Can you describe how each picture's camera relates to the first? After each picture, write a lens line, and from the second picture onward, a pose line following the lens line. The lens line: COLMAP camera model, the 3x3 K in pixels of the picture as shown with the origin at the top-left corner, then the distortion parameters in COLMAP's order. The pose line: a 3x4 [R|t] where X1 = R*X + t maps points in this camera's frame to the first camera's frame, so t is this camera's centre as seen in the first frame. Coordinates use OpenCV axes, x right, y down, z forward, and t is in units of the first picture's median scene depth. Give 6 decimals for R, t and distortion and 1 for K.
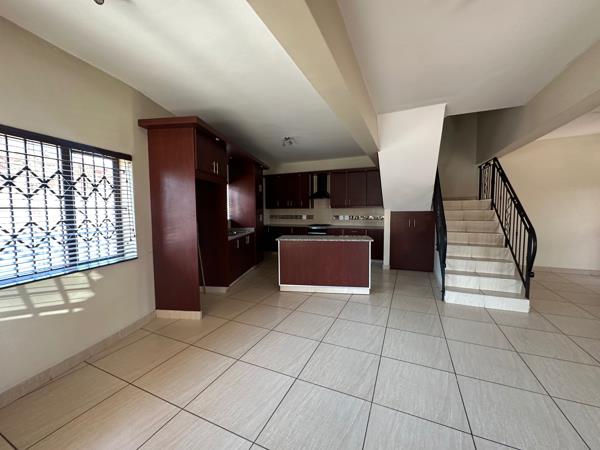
lens RADIAL K [[240.9, 0, 299.8], [0, 240.9, 222.9], [0, 0, 1]] dist [-0.000292, 0.000192]
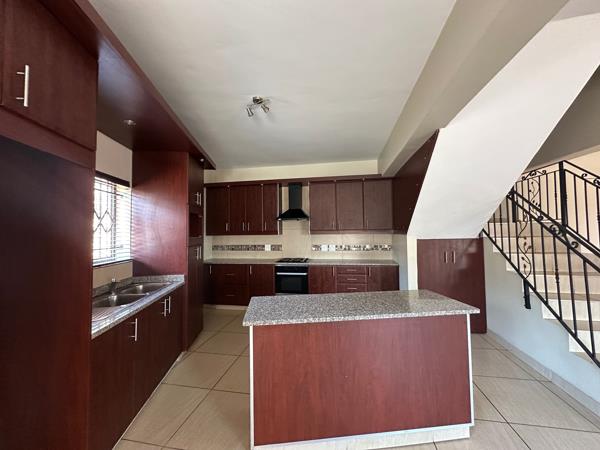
lens RADIAL K [[240.9, 0, 299.8], [0, 240.9, 222.9], [0, 0, 1]] dist [-0.000292, 0.000192]
pose [[0.969788, 0.006094, 0.243874, -0.063235], [0.018719, 0.994882, -0.099296, -0.026485], [-0.243231, 0.100861, 0.964710, 0.358419]]
